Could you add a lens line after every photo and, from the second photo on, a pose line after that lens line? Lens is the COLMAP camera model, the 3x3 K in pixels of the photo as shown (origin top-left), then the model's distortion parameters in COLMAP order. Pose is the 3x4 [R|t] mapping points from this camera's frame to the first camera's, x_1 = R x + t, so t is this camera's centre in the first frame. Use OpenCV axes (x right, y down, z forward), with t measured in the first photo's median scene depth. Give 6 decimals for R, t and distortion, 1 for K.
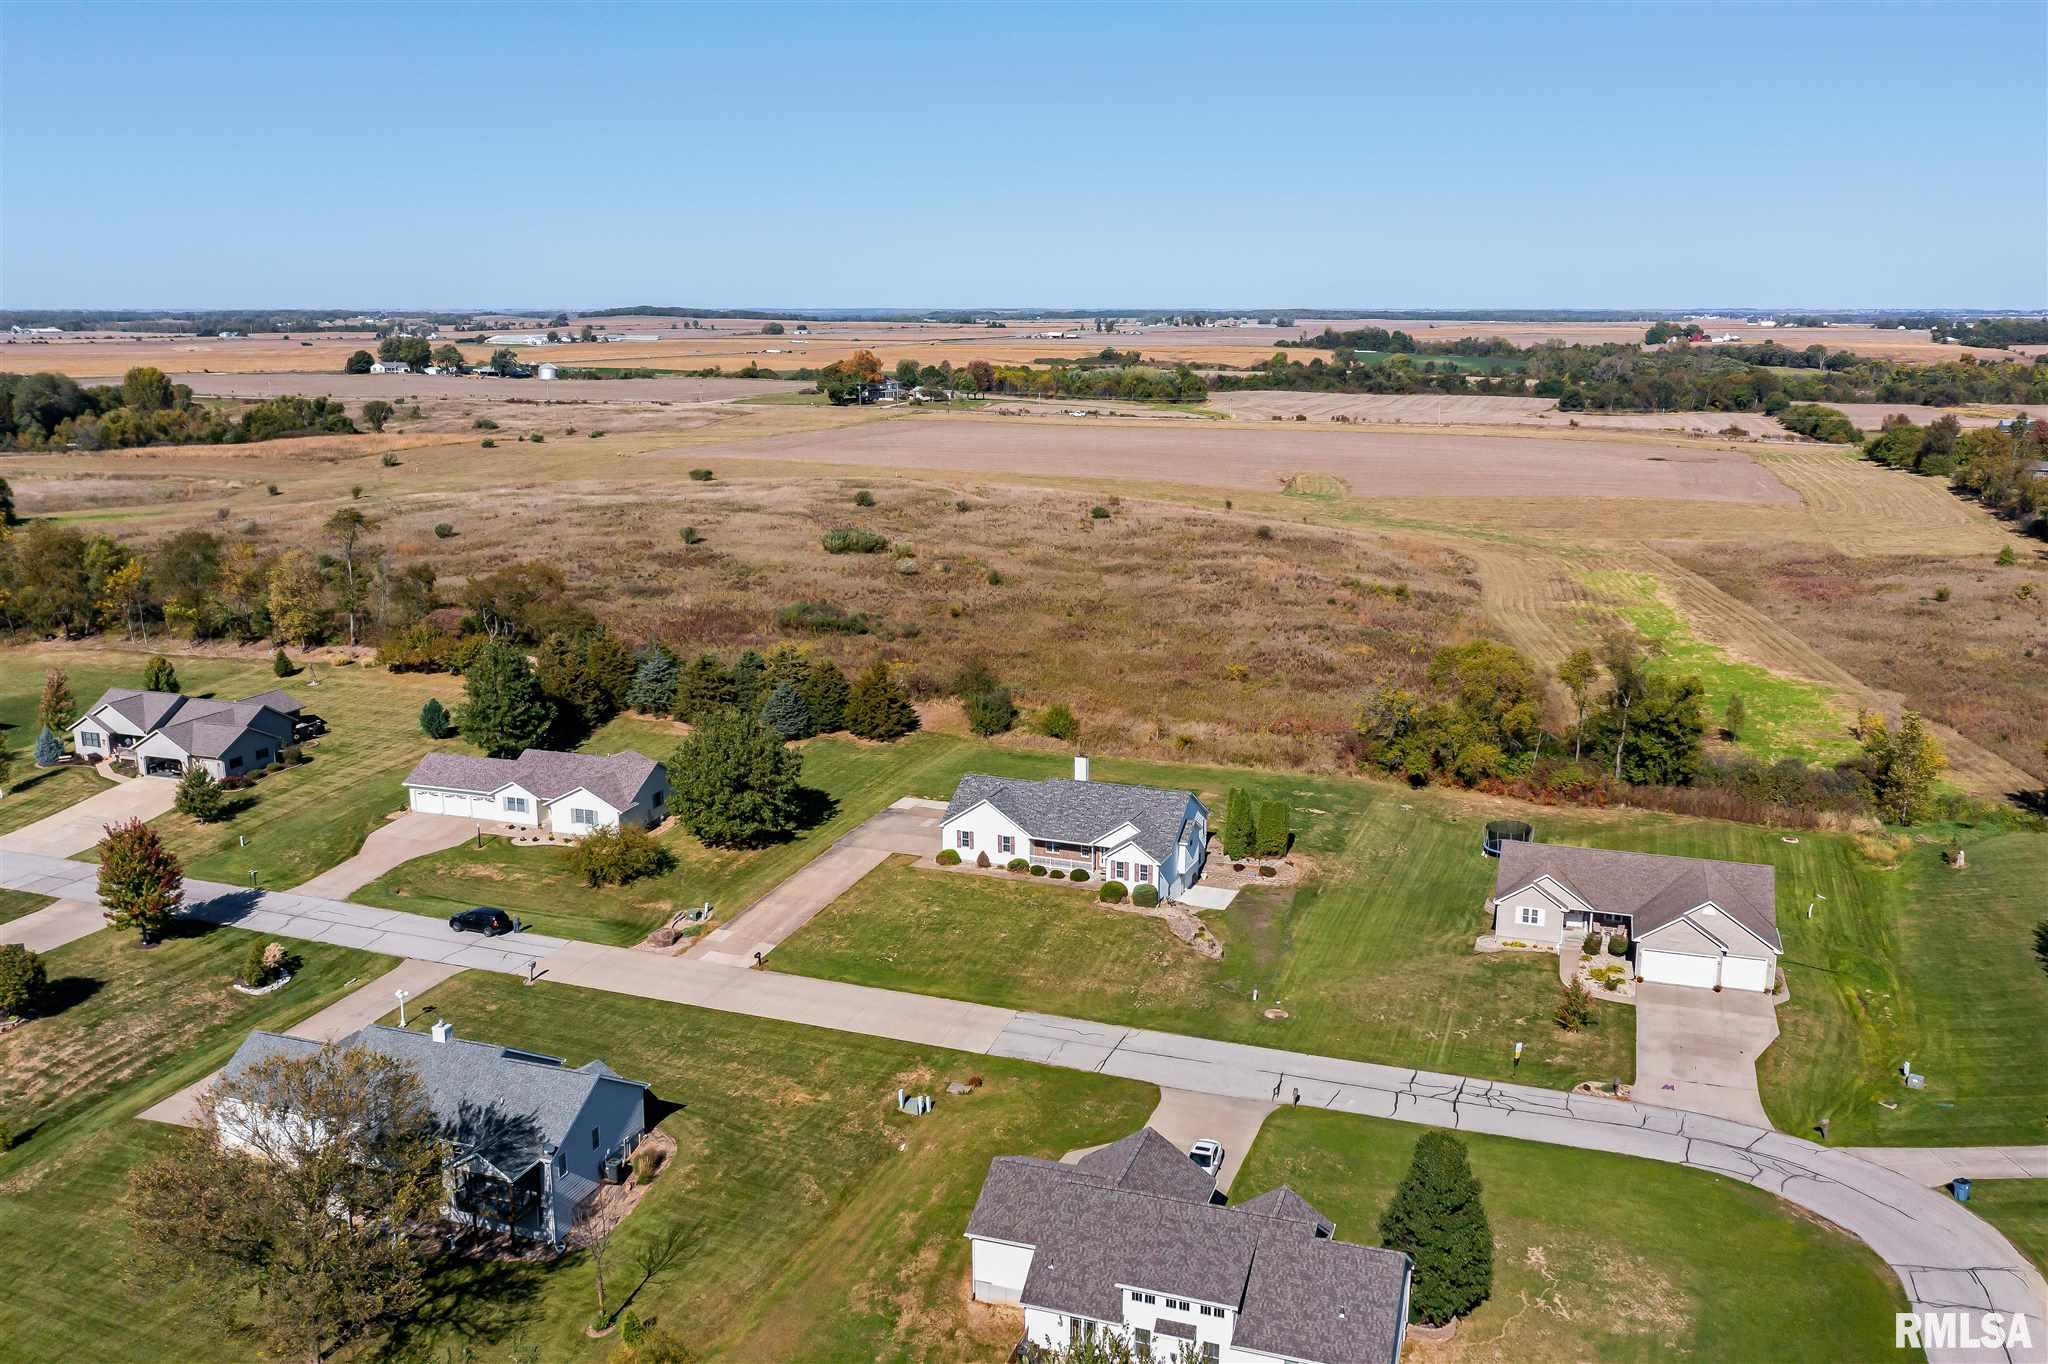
lens RADIAL K [[1600.8, 0, 1024.0], [0, 1600.8, 682.0], [0, 0, 1]] dist [0.001914, 0.000413]
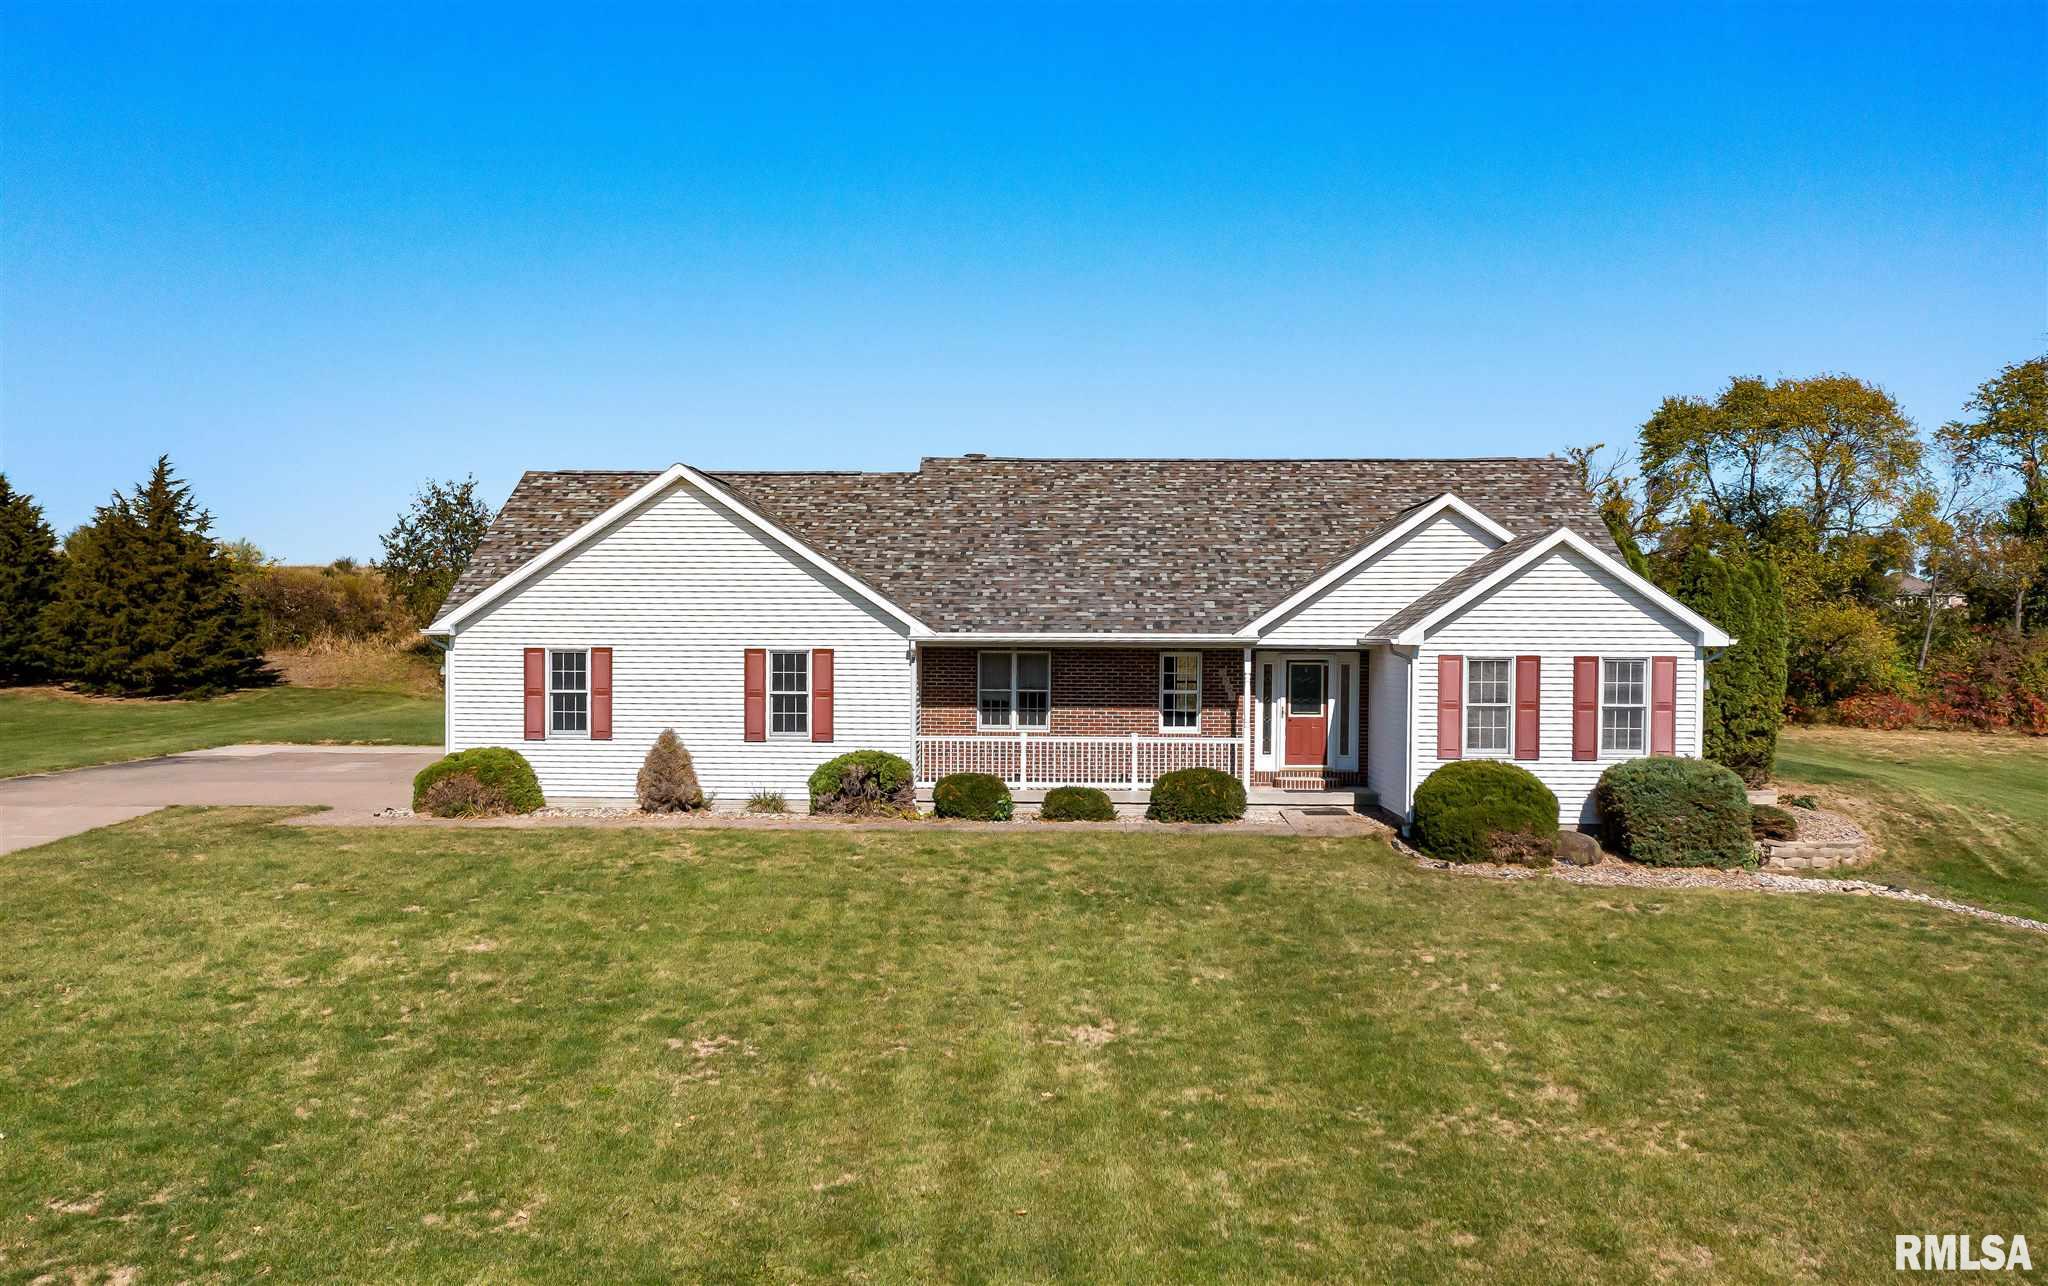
lens RADIAL K [[1666.2, 0, 1024.0], [0, 1666.2, 643.0], [0, 0, 1]] dist [0.007961, 0.001302]
pose [[0.949572, 0.000476, 0.313548, -0.047099], [0.064721, 0.978166, -0.197490, 0.134761], [-0.306796, 0.207824, 0.928809, 0.777526]]
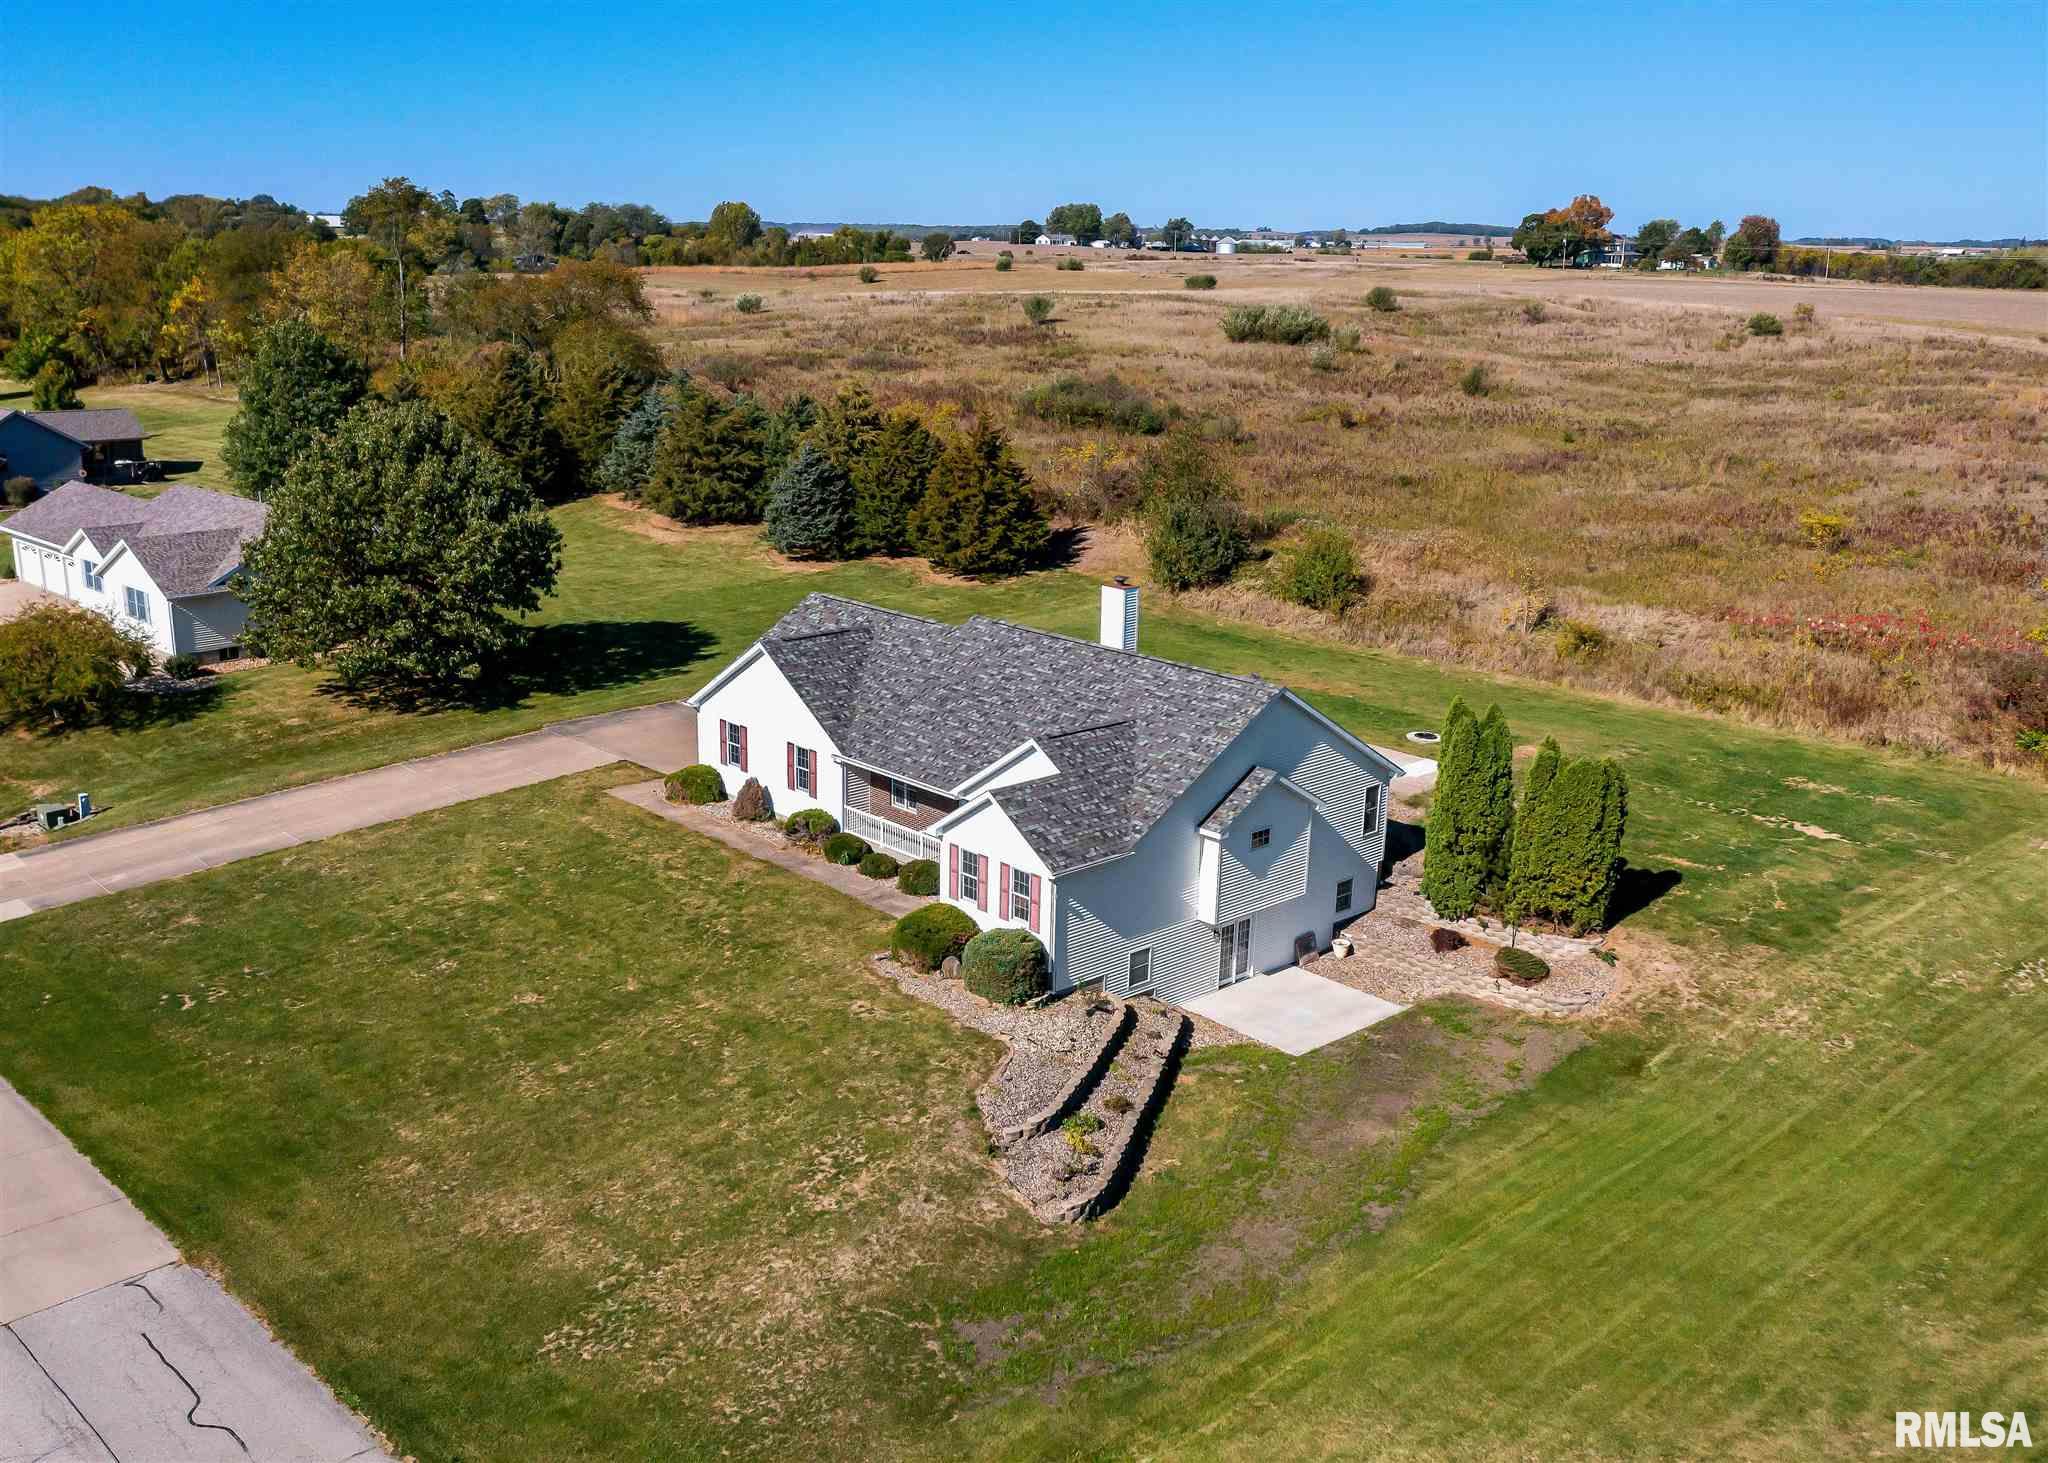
lens RADIAL K [[1804.8, 0, 1024.0], [0, 1804.8, 731.5], [0, 0, 1]] dist [-0.001835, -0.000052]
pose [[0.897210, 0.127488, -0.422801, 0.209810], [-0.112157, 0.991813, 0.061058, 0.059333], [0.427124, -0.007361, 0.904163, 0.621486]]
